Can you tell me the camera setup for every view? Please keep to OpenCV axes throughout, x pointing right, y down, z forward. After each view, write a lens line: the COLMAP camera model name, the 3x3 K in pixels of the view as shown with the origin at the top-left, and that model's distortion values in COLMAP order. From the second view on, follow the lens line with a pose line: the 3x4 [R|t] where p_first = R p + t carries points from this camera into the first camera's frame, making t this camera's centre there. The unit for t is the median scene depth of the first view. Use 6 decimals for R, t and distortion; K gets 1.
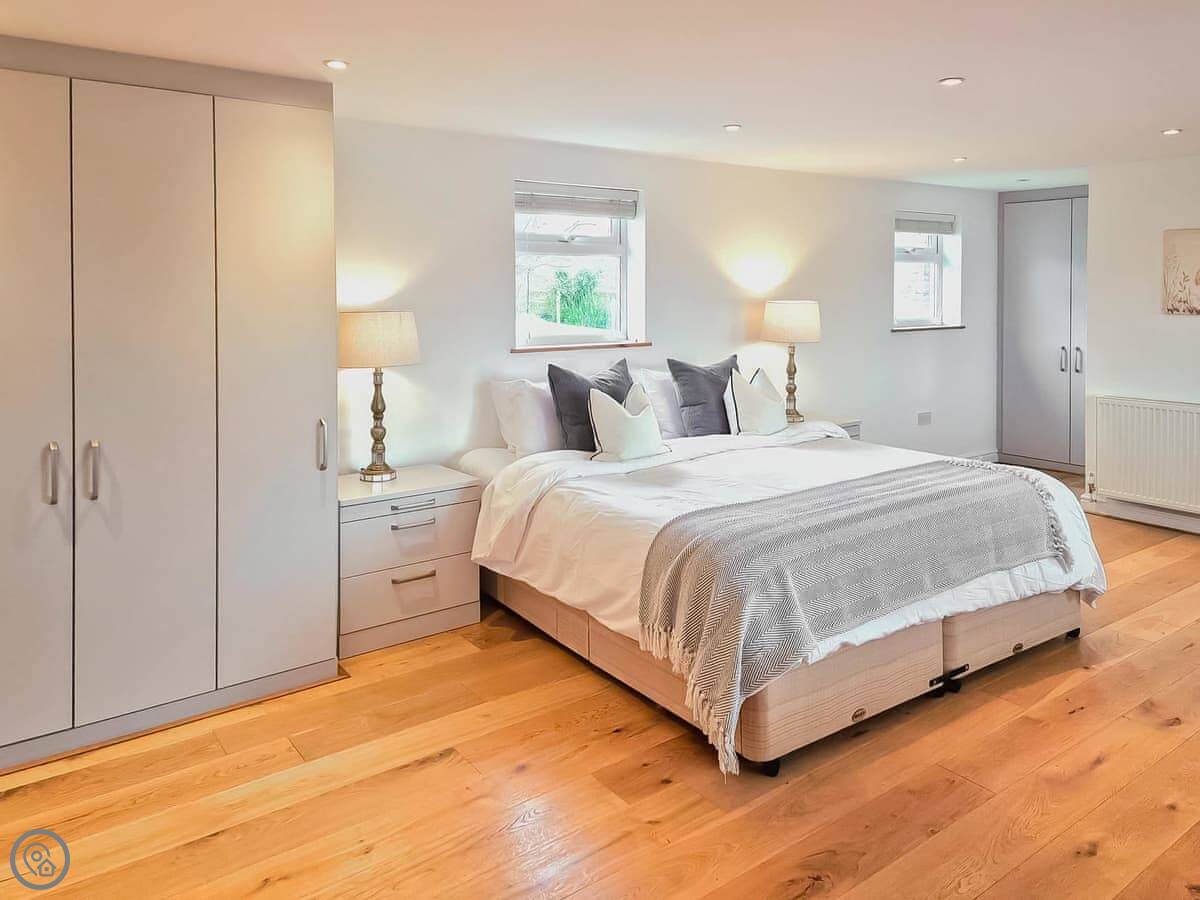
lens RADIAL K [[853.1, 0, 607.7], [0, 853.1, 448.9], [0, 0, 1]] dist [0.046750, -0.029935]
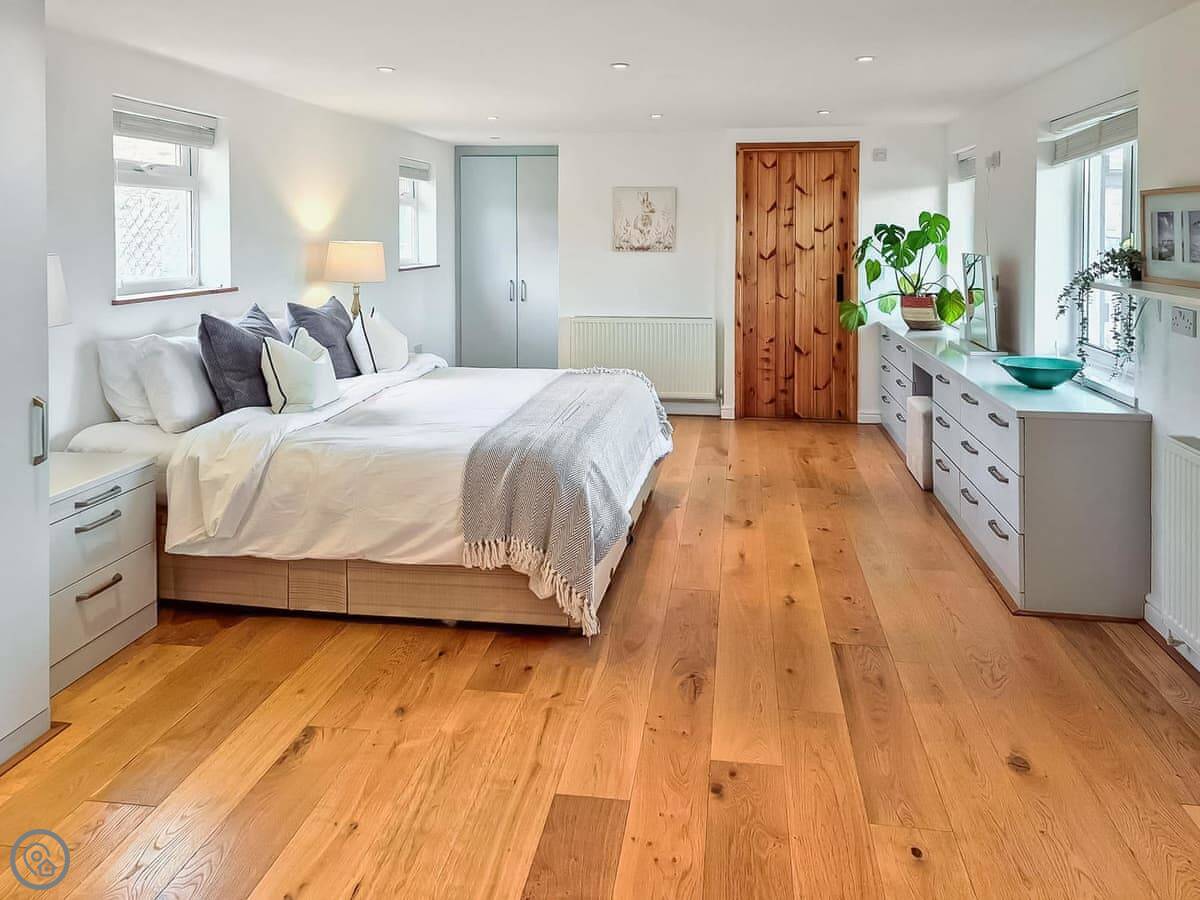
lens RADIAL K [[853.1, 0, 624.6], [0, 853.1, 436.3], [0, 0, 1]] dist [0.046750, -0.029935]
pose [[0.714977, -0.164040, 0.679632, -0.391911], [0.131260, 0.986294, 0.099972, -0.006835], [-0.686716, 0.017731, 0.726709, 0.062880]]
